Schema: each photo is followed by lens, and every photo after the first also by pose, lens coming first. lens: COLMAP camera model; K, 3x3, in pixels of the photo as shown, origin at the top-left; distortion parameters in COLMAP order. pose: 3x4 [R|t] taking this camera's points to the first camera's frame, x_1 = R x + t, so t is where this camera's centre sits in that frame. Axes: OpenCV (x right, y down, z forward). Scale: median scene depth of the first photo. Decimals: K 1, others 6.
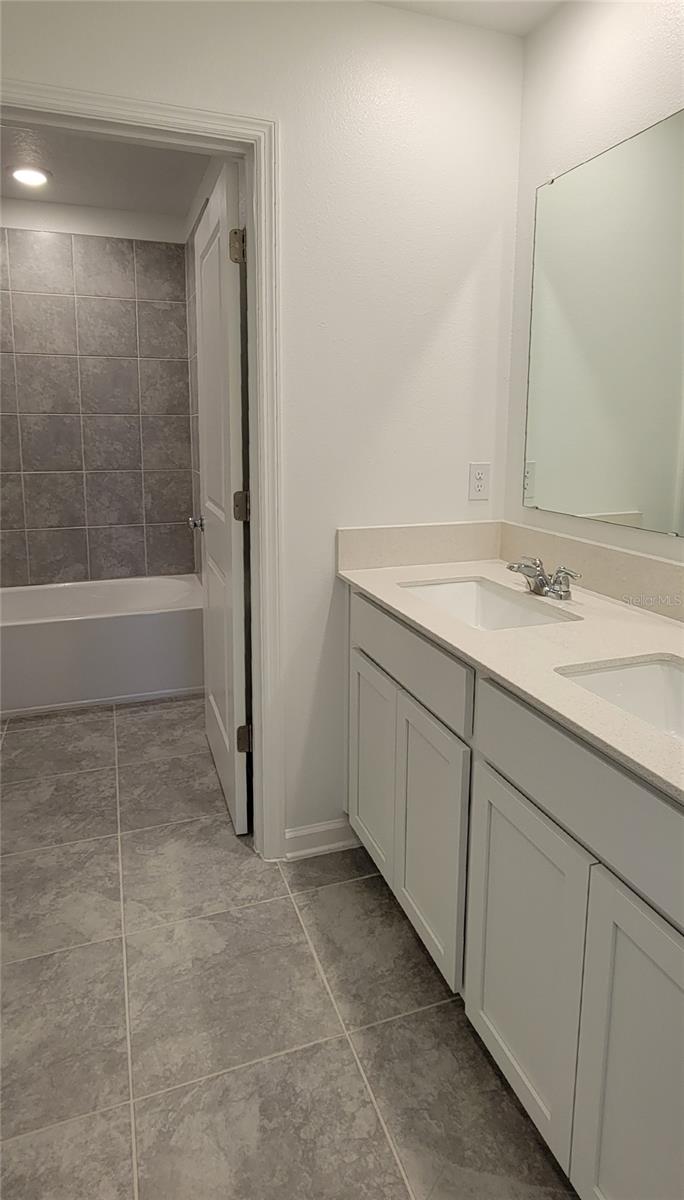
lens RADIAL K [[619.1, 0, 342.0], [0, 619.1, 600.0], [0, 0, 1]] dist [0.002079, 0.000134]
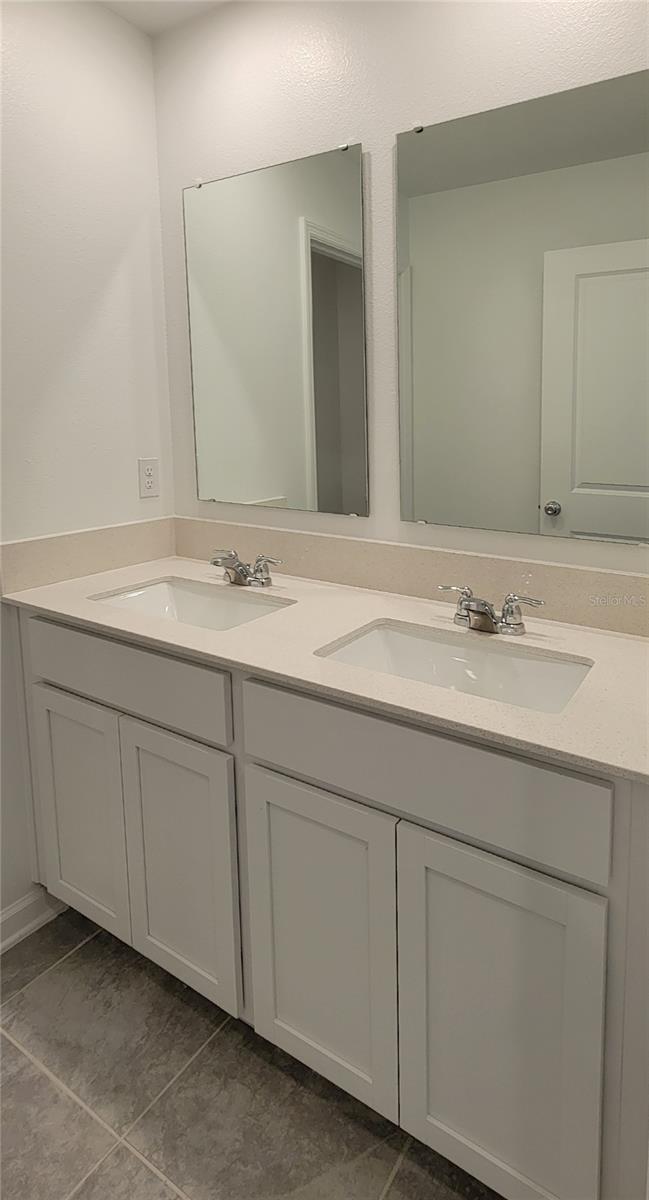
lens RADIAL K [[622.6, 0, 327.8], [0, 622.6, 564.1], [0, 0, 1]] dist [0.002774, 0.000820]
pose [[0.796667, -0.131986, 0.589832, -0.164935], [0.157804, 0.987439, 0.007816, -0.028238], [-0.583455, 0.086851, 0.807488, 0.091183]]
